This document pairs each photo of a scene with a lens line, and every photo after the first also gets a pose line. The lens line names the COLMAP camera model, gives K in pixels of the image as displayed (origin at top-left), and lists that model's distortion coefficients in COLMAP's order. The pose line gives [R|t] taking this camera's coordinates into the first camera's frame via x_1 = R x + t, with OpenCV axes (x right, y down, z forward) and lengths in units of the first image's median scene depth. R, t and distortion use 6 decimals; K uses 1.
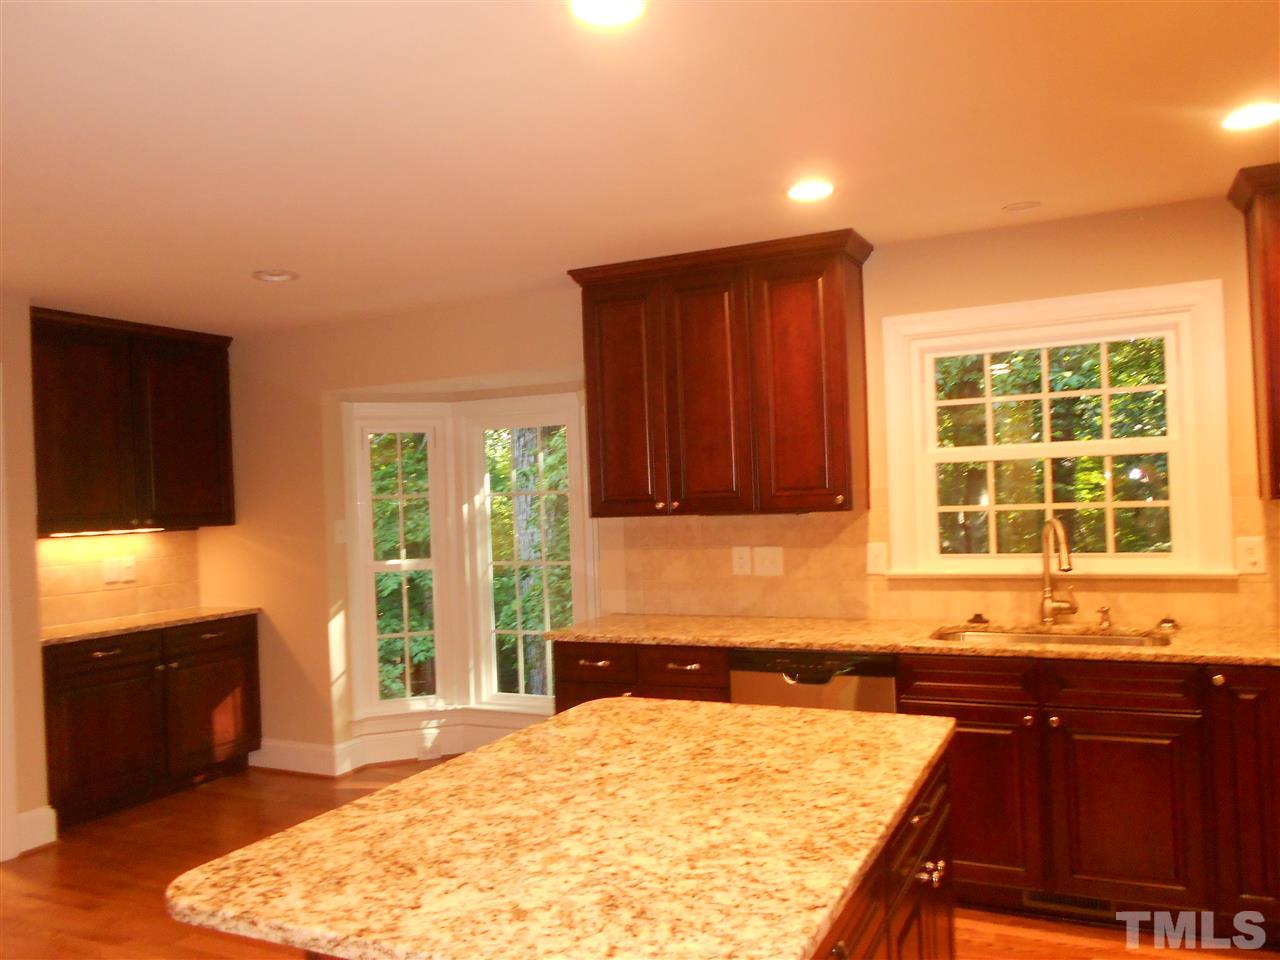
lens RADIAL K [[997.5, 0, 640.3], [0, 997.5, 475.1], [0, 0, 1]] dist [-0.015279, 0.008133]
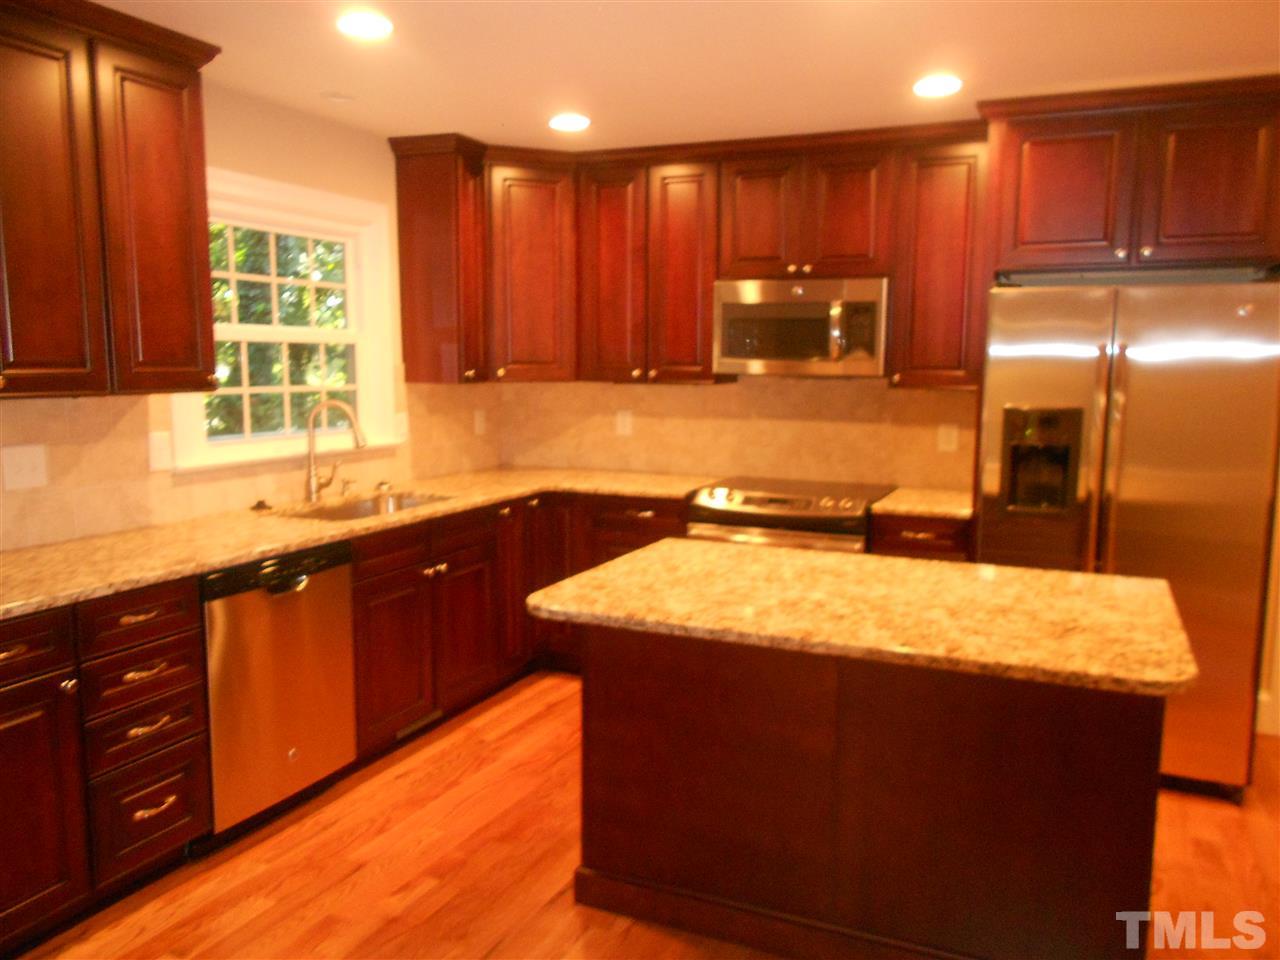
lens RADIAL K [[997.5, 0, 648.0], [0, 997.5, 485.7], [0, 0, 1]] dist [-0.015279, 0.008133]
pose [[-0.053990, -0.084495, 0.994960, -0.636219], [-0.020817, 0.996292, 0.083478, 0.036900], [-0.998324, -0.016205, -0.055549, 0.676261]]
